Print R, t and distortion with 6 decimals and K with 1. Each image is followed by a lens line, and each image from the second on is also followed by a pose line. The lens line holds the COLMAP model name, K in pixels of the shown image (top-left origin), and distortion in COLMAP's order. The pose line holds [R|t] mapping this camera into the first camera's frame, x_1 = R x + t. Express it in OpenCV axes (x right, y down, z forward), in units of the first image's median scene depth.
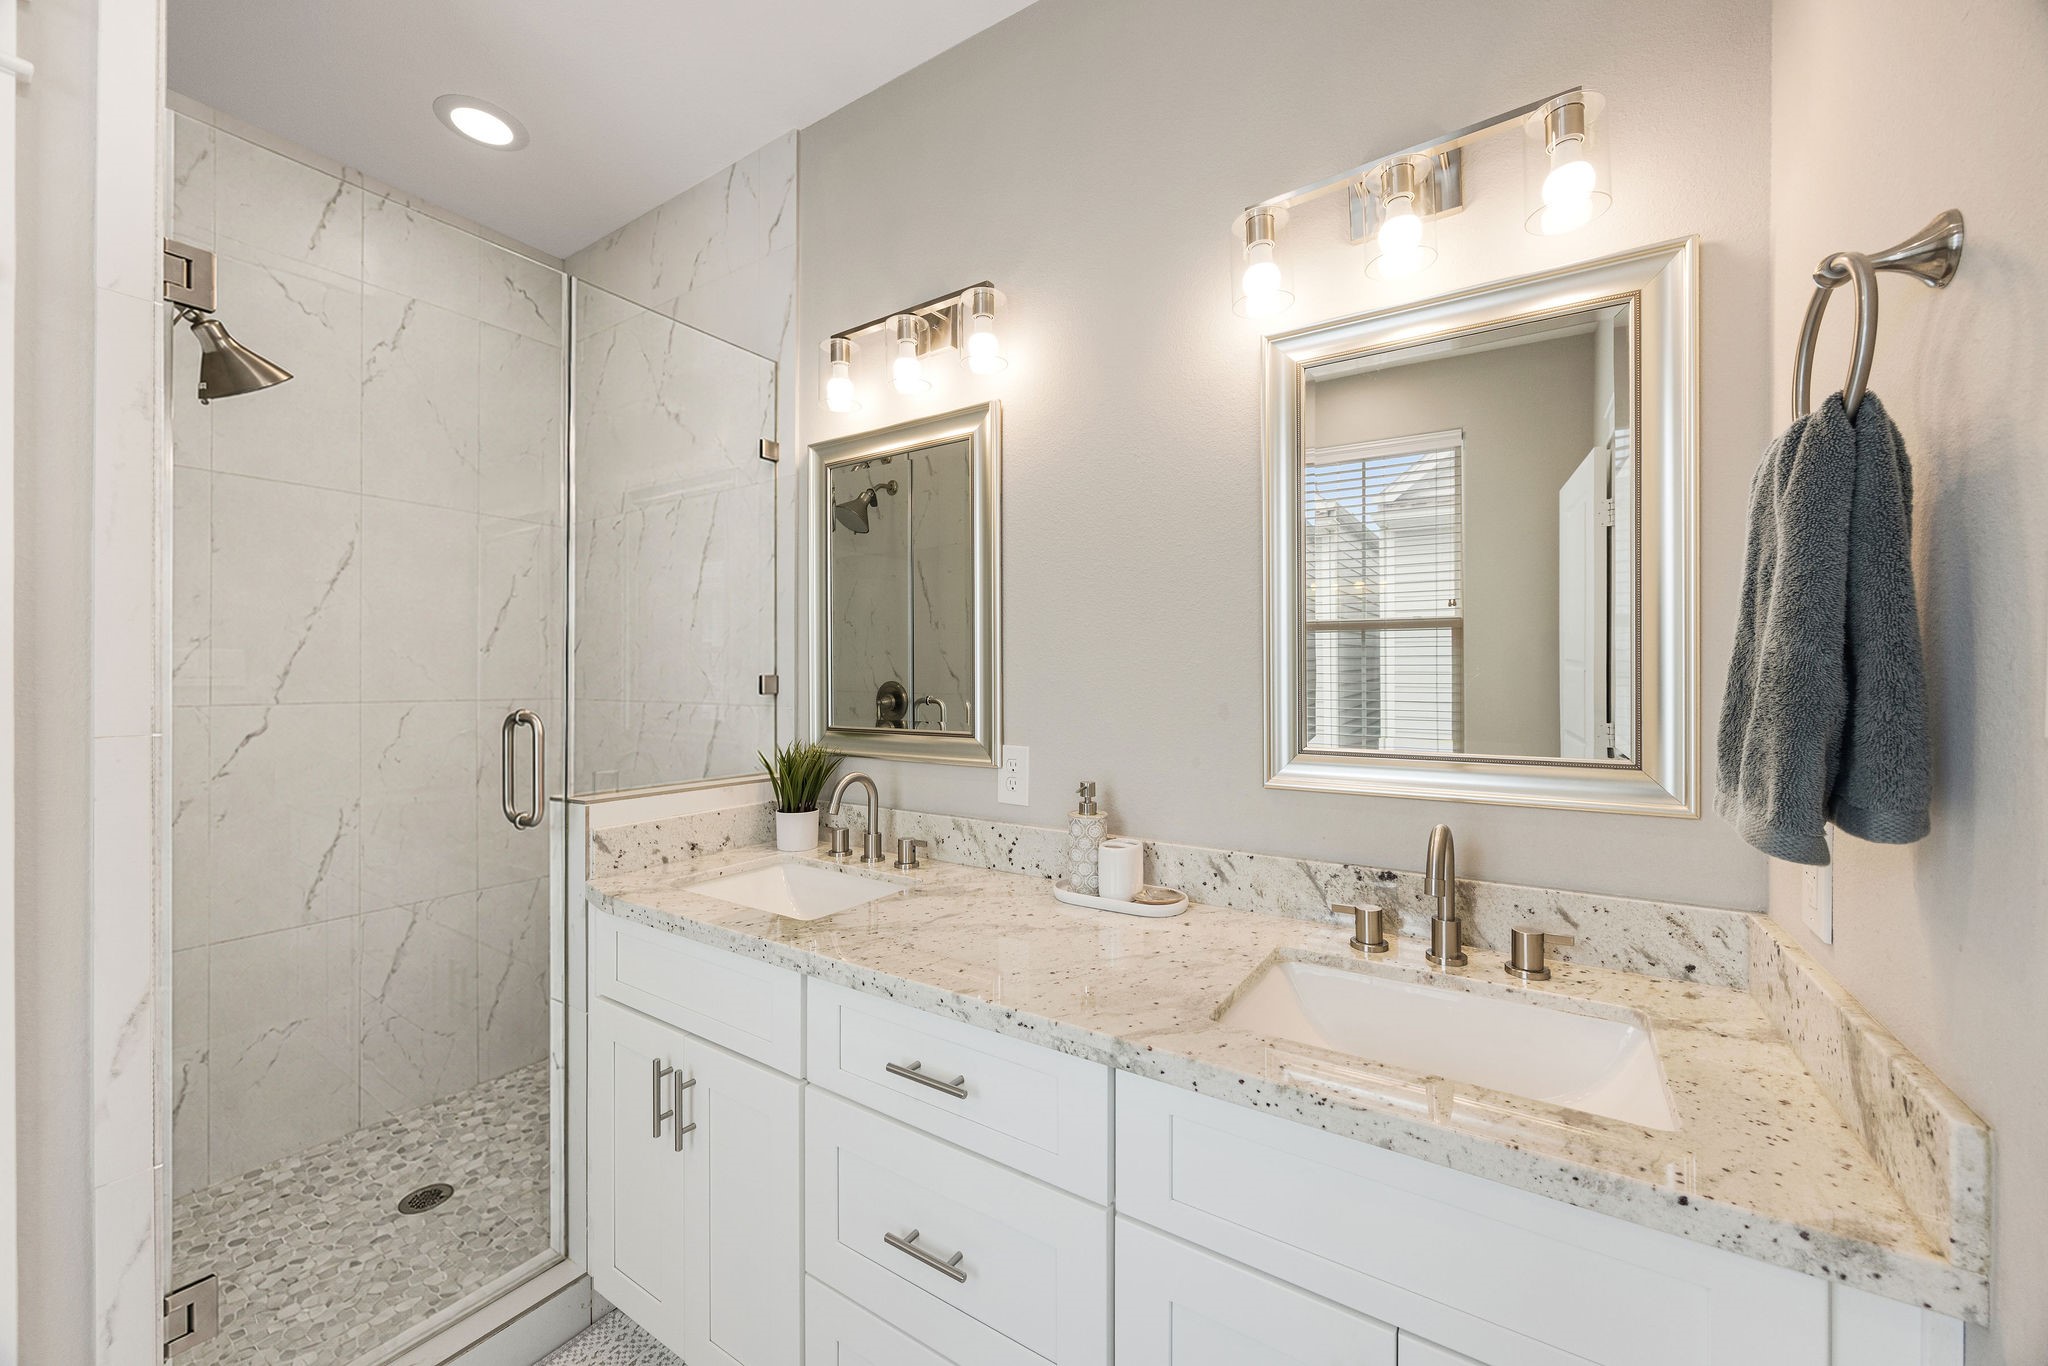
lens RADIAL K [[794.1, 0, 1032.9], [0, 794.1, 674.3], [0, 0, 1]] dist [-0.001555, 0.000006]
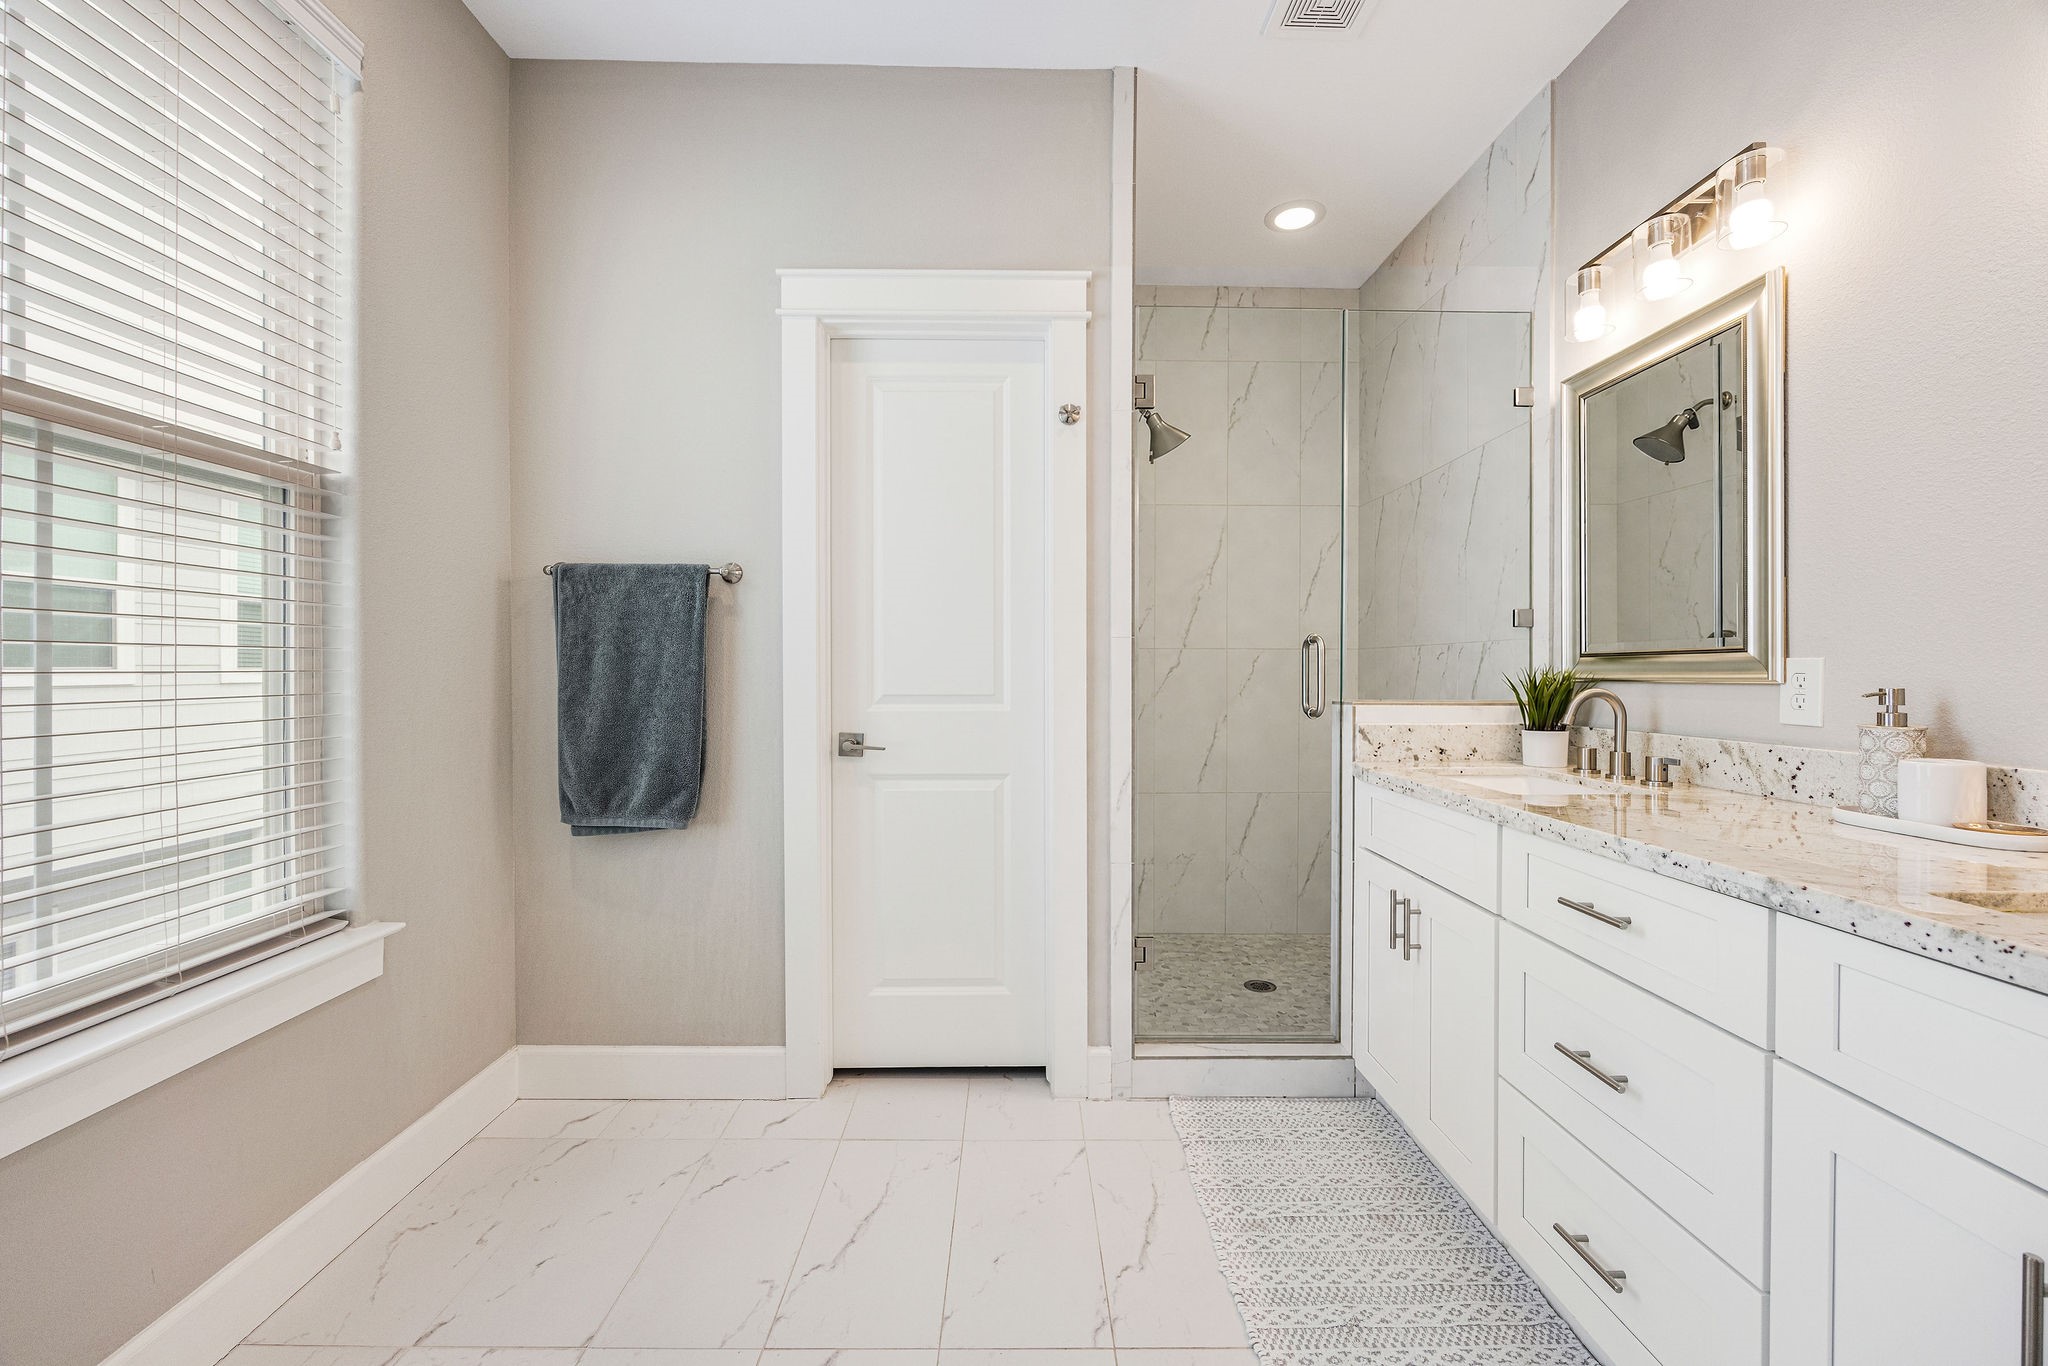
lens RADIAL K [[787.7, 0, 1011.1], [0, 787.7, 657.2], [0, 0, 1]] dist [-0.010543, -0.000225]
pose [[0.547966, -0.007801, -0.836464, 0.215218], [-0.000488, 0.999953, -0.009646, 0.098601], [0.836500, 0.005694, 0.547937, -0.187422]]
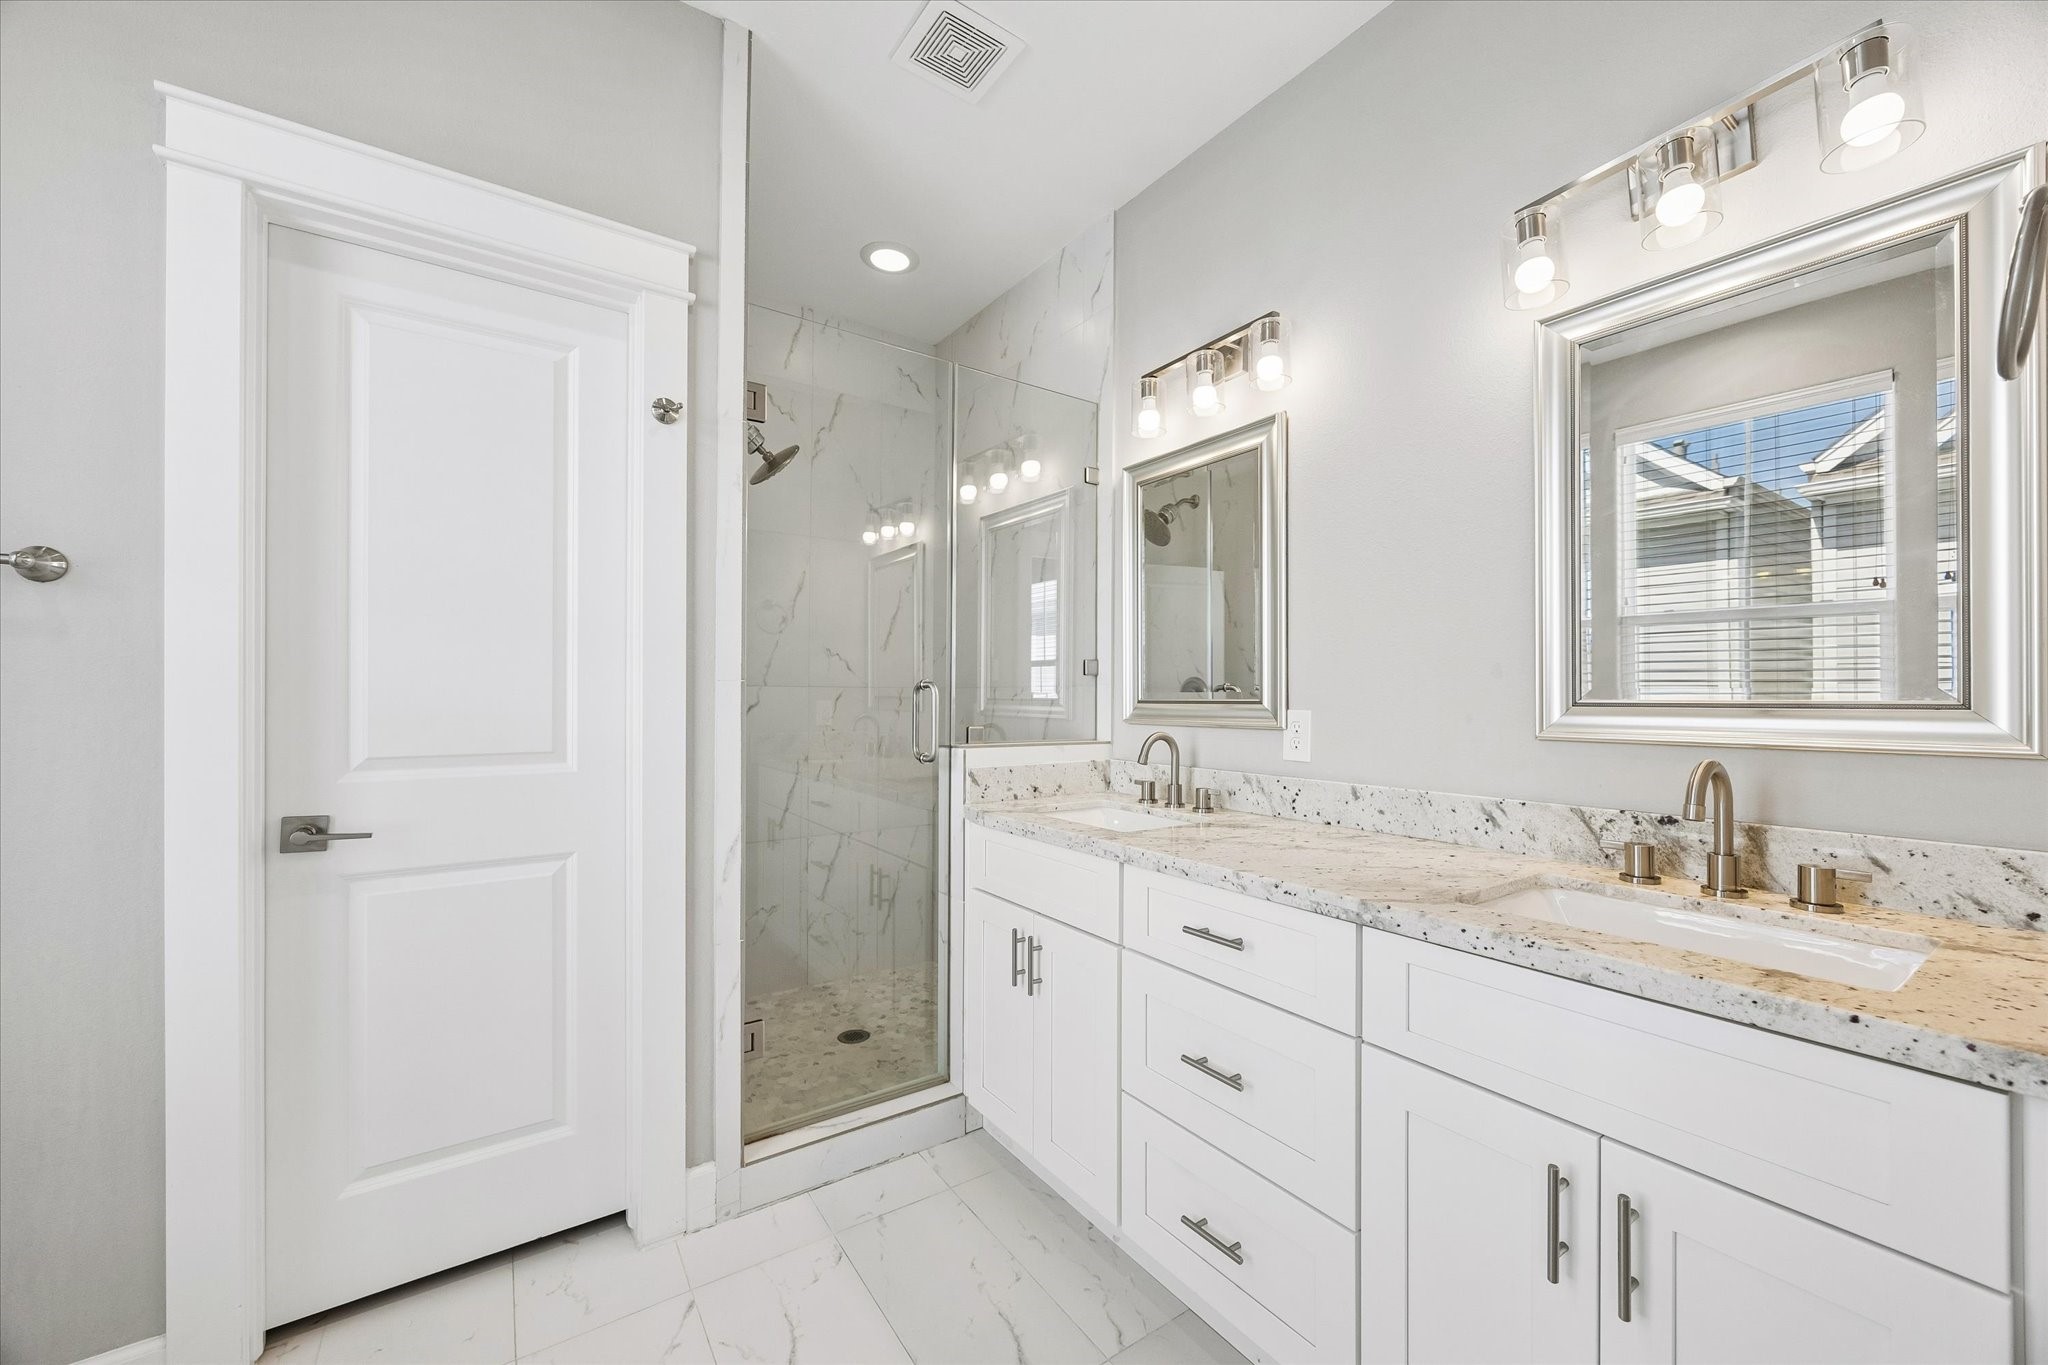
lens RADIAL K [[785.1, 0, 1024.0], [0, 785.1, 682.5], [0, 0, 1]] dist [0.000132, 0.000091]
pose [[0.923771, -0.000139, -0.382945, 0.045784], [-0.004880, 0.999914, -0.012133, 0.066208], [0.382914, 0.013077, 0.923692, -0.200478]]
